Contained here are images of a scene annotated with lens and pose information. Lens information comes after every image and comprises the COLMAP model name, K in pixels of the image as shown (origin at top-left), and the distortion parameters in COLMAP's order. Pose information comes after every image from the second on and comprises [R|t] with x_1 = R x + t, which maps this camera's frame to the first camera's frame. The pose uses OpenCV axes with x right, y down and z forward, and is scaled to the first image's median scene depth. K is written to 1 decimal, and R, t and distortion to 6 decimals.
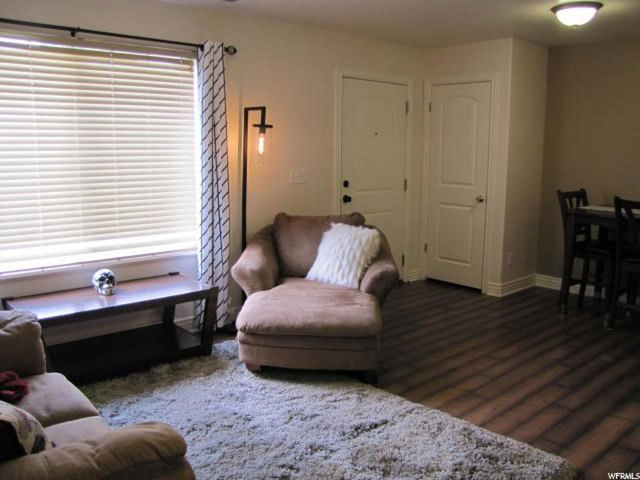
lens RADIAL K [[565.4, 0, 322.1], [0, 565.4, 240.8], [0, 0, 1]] dist [-0.112854, 0.055520]
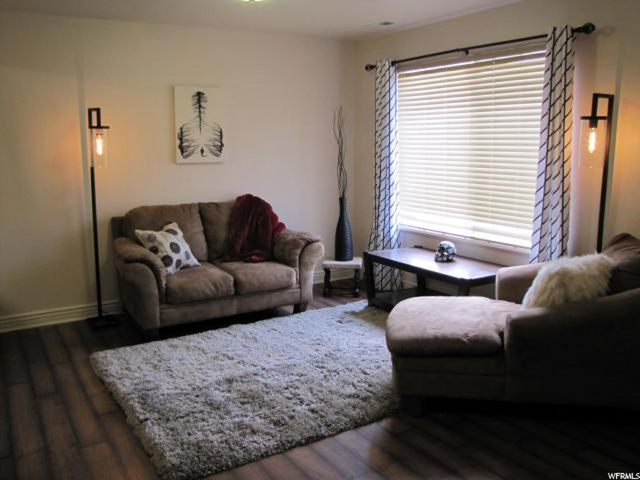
lens RADIAL K [[565.4, 0, 321.5], [0, 565.4, 238.9], [0, 0, 1]] dist [-0.112854, 0.055520]
pose [[-0.160337, 0.158906, -0.974187, 0.824996], [-0.161167, 0.969496, 0.184667, -0.132691], [0.973816, 0.186615, -0.129835, 0.841324]]
